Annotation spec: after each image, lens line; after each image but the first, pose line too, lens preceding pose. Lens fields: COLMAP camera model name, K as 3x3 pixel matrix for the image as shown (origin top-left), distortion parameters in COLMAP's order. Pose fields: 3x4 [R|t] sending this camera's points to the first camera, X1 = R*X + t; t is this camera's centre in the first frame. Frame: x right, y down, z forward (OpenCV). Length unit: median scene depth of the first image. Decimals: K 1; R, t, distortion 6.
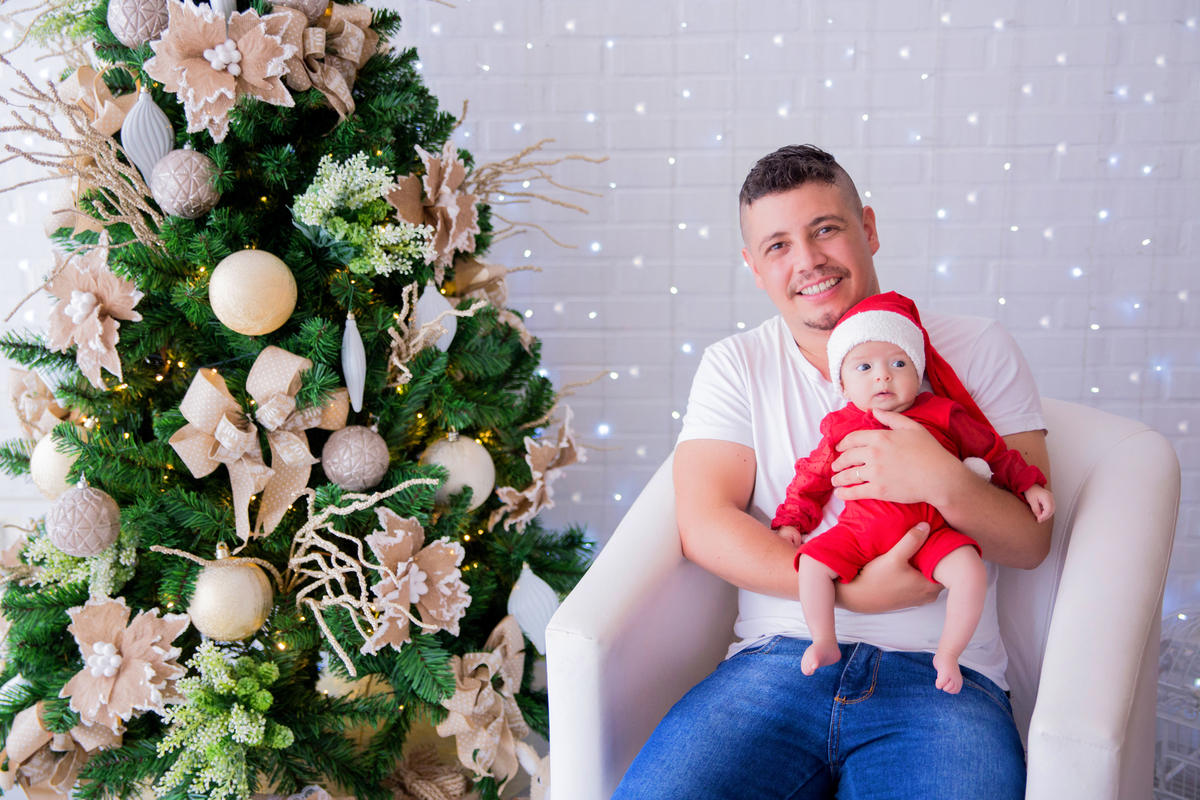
lens RADIAL K [[1475.3, 0, 600.0], [0, 1475.3, 400.0], [0, 0, 1]] dist [0.023998, 0.078328]
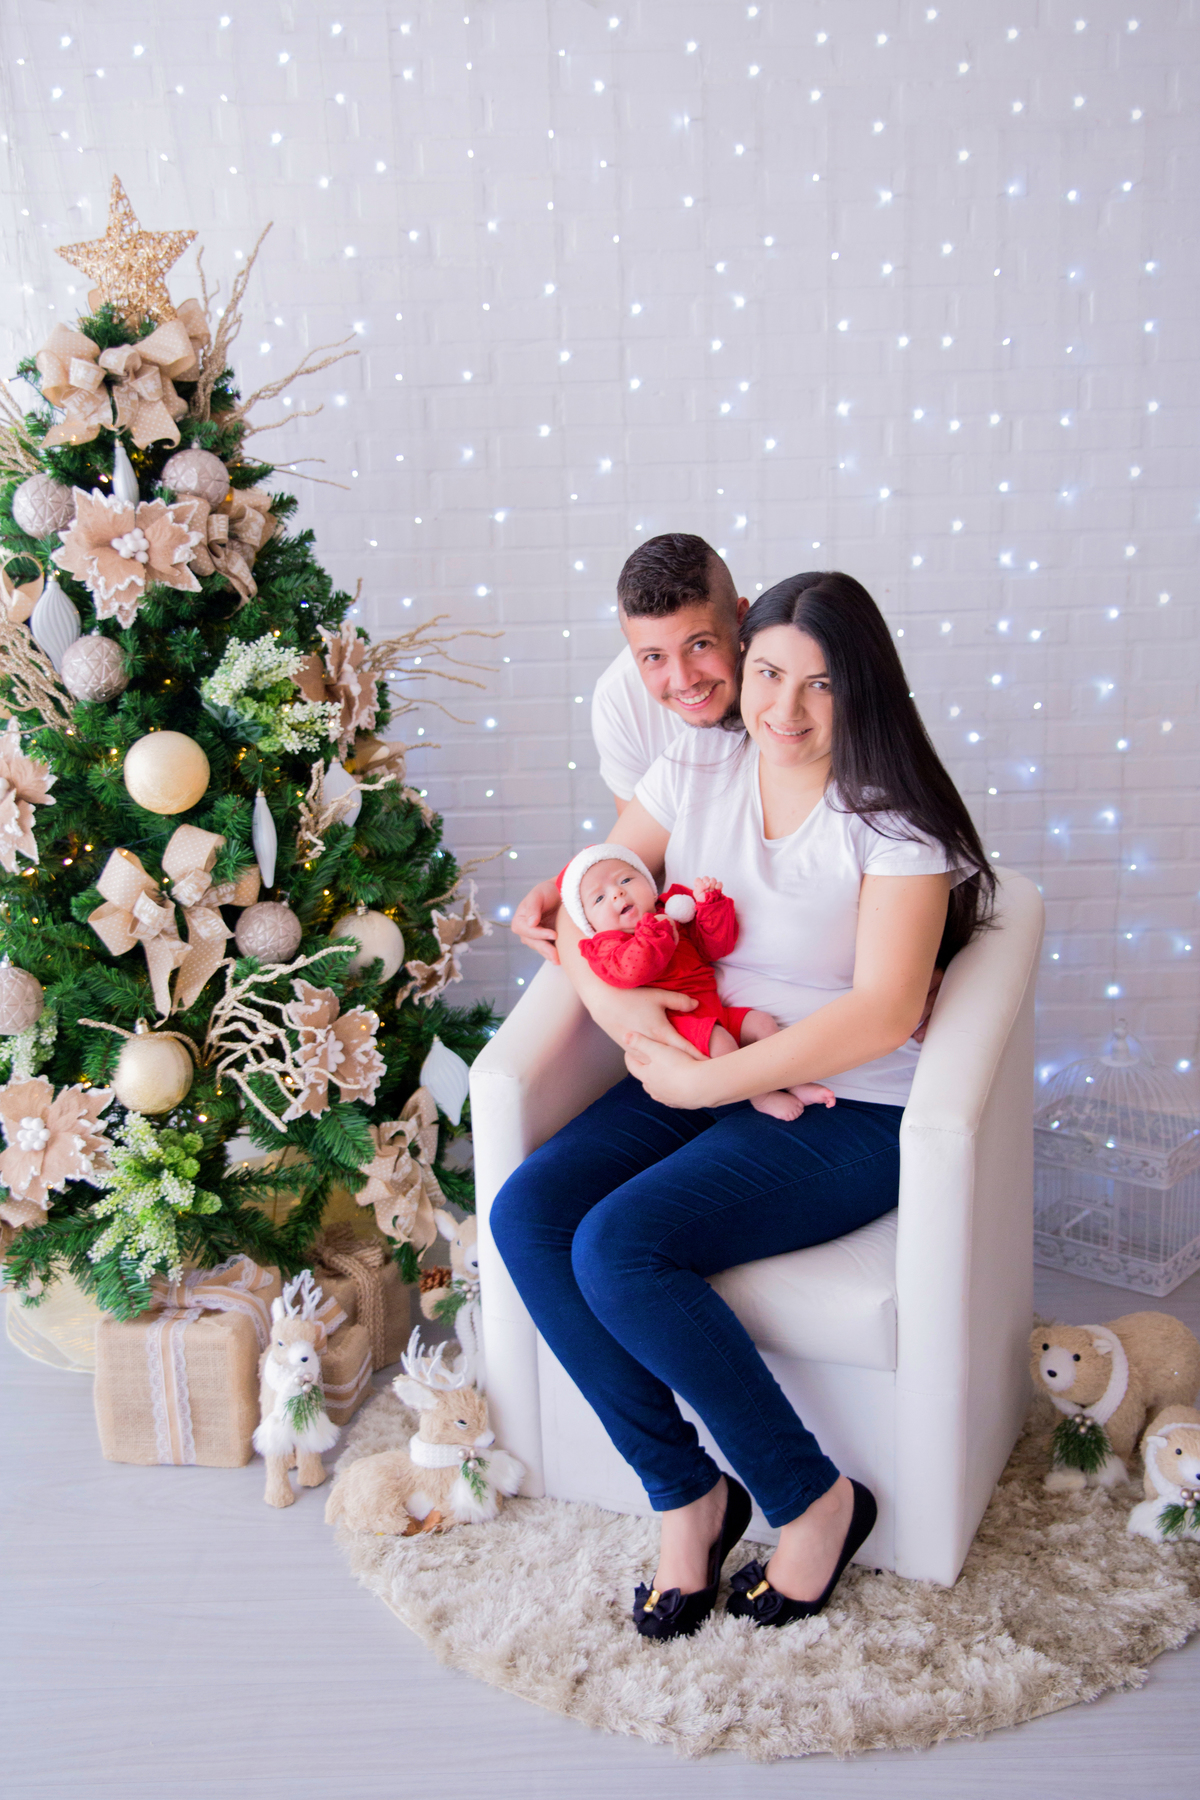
lens RADIAL K [[1834.6, 0, 600.0], [0, 1834.6, 900.0], [0, 0, 1]] dist [-0.024860, 0.042099]
pose [[0.997119, -0.031817, 0.068857, -0.024138], [0.032712, 0.999394, -0.011906, 0.039684], [-0.068436, 0.014124, 0.997556, -0.281733]]
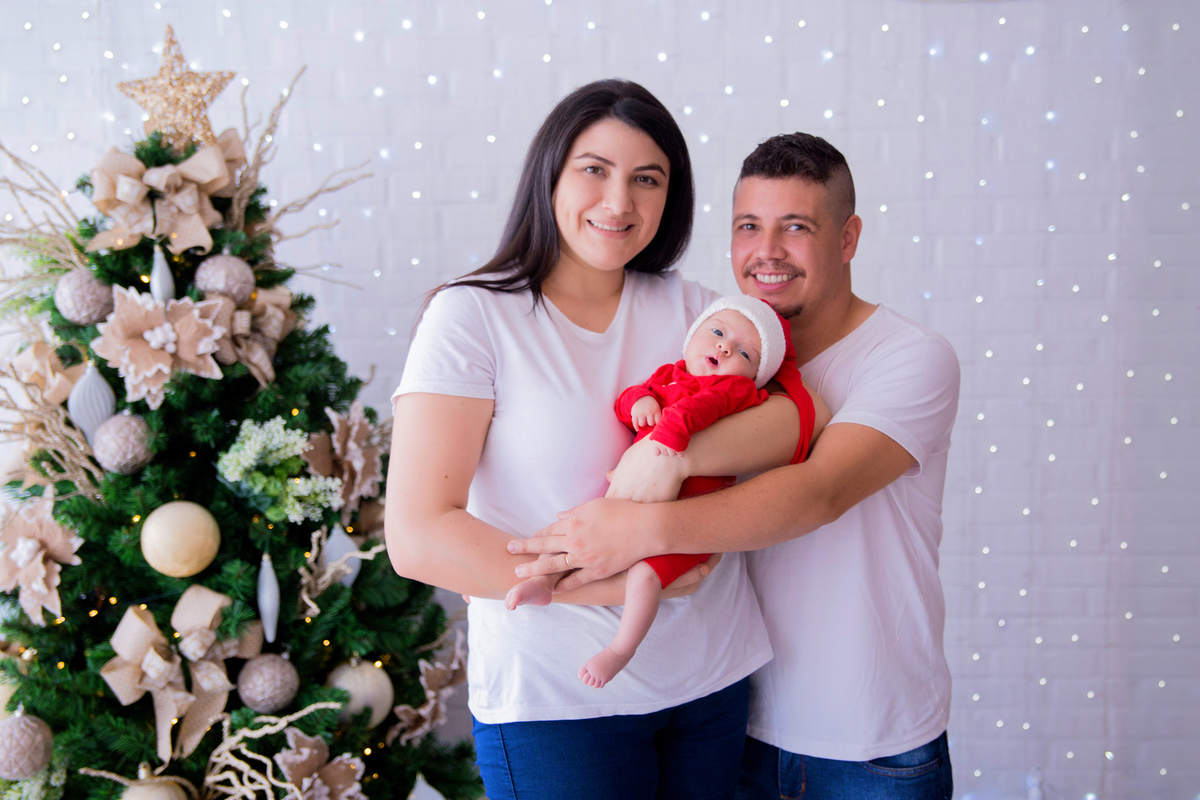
lens RADIAL K [[1393.9, 0, 600.0], [0, 1393.9, 400.0], [0, 0, 1]] dist [0.004175, 0.075439]
pose [[0.998016, -0.002469, 0.062917, 0.021824], [0.011129, 0.990416, -0.137669, -0.025910], [-0.061975, 0.138096, 0.988478, -0.103684]]
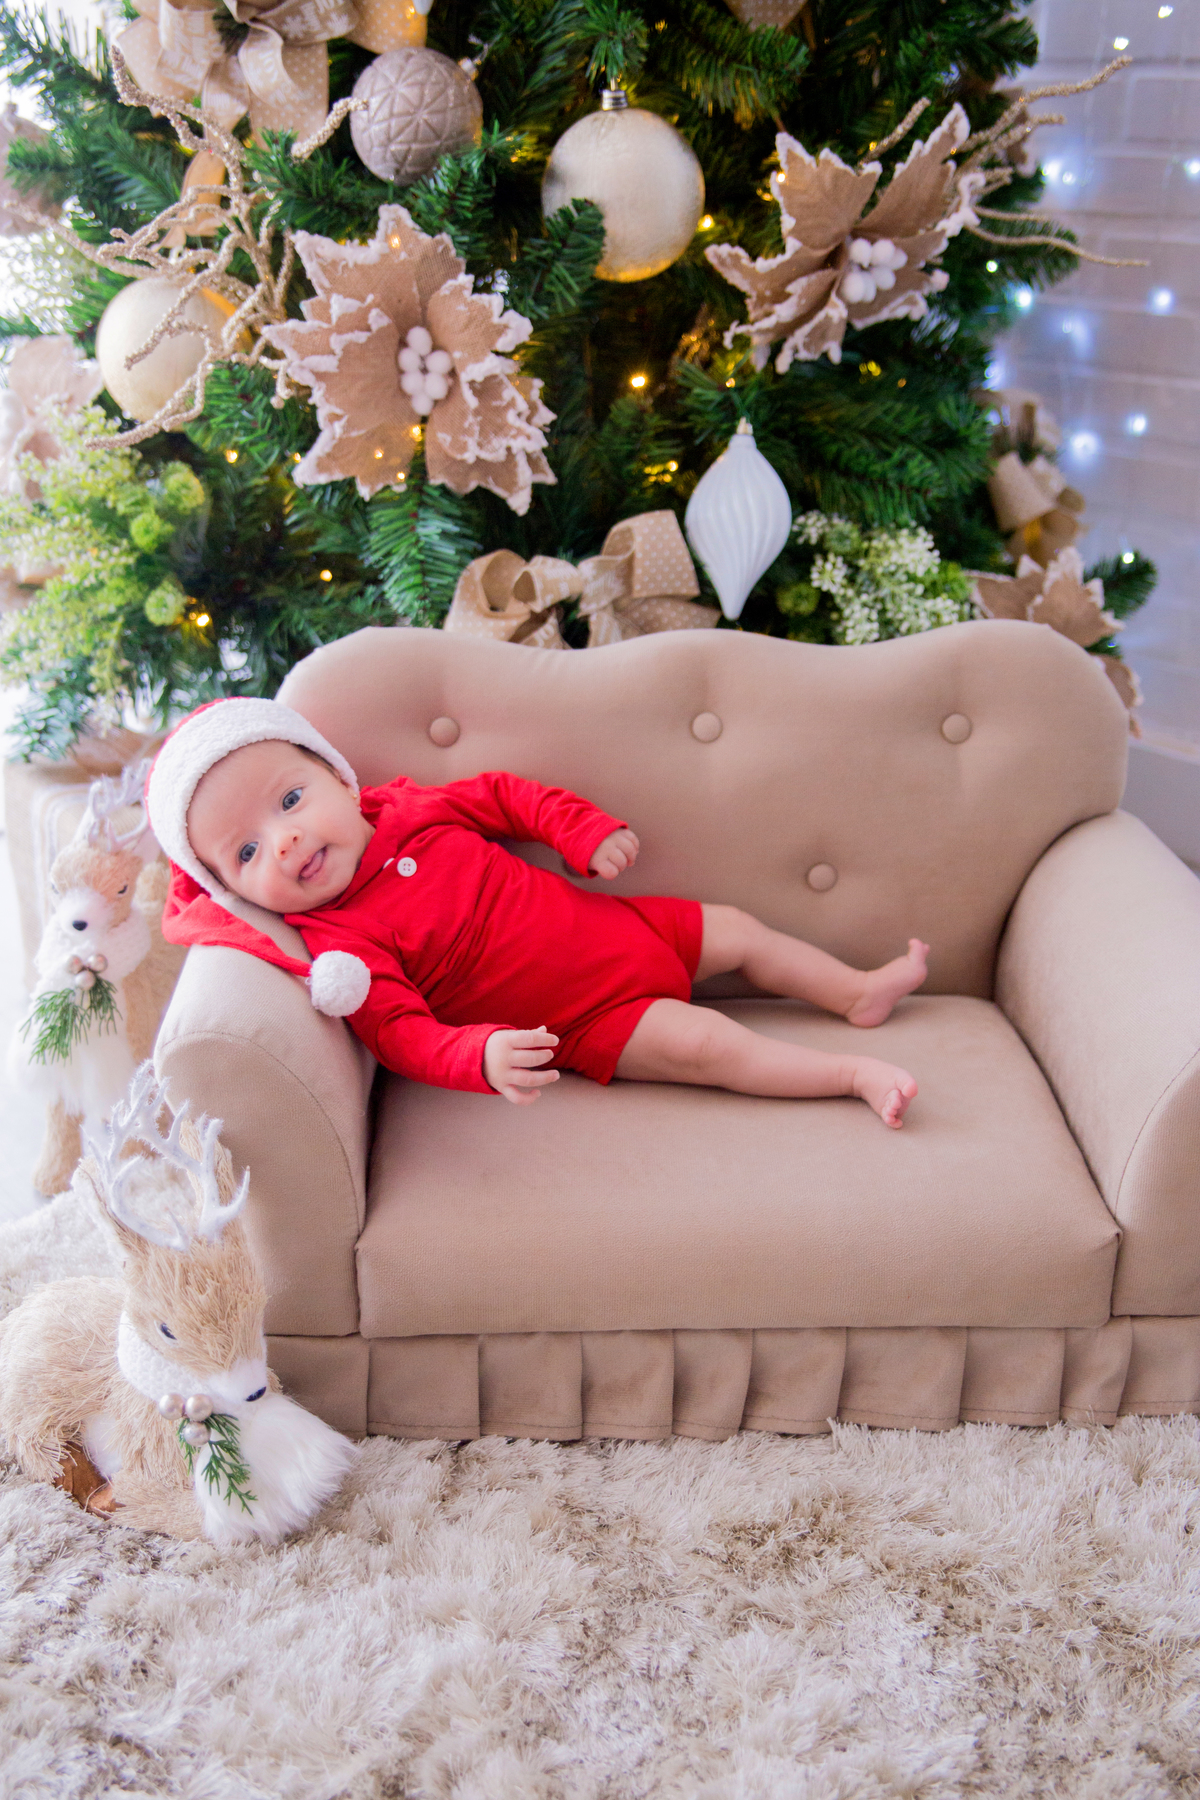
lens RADIAL K [[2064.5, 0, 600.0], [0, 2064.5, 900.0], [0, 0, 1]] dist [0.014262, 0.075709]
pose [[0.768162, 0.262134, -0.584135, 0.370298], [-0.172703, 0.963361, 0.205204, 0.141974], [0.616524, -0.056748, 0.785289, 0.482387]]
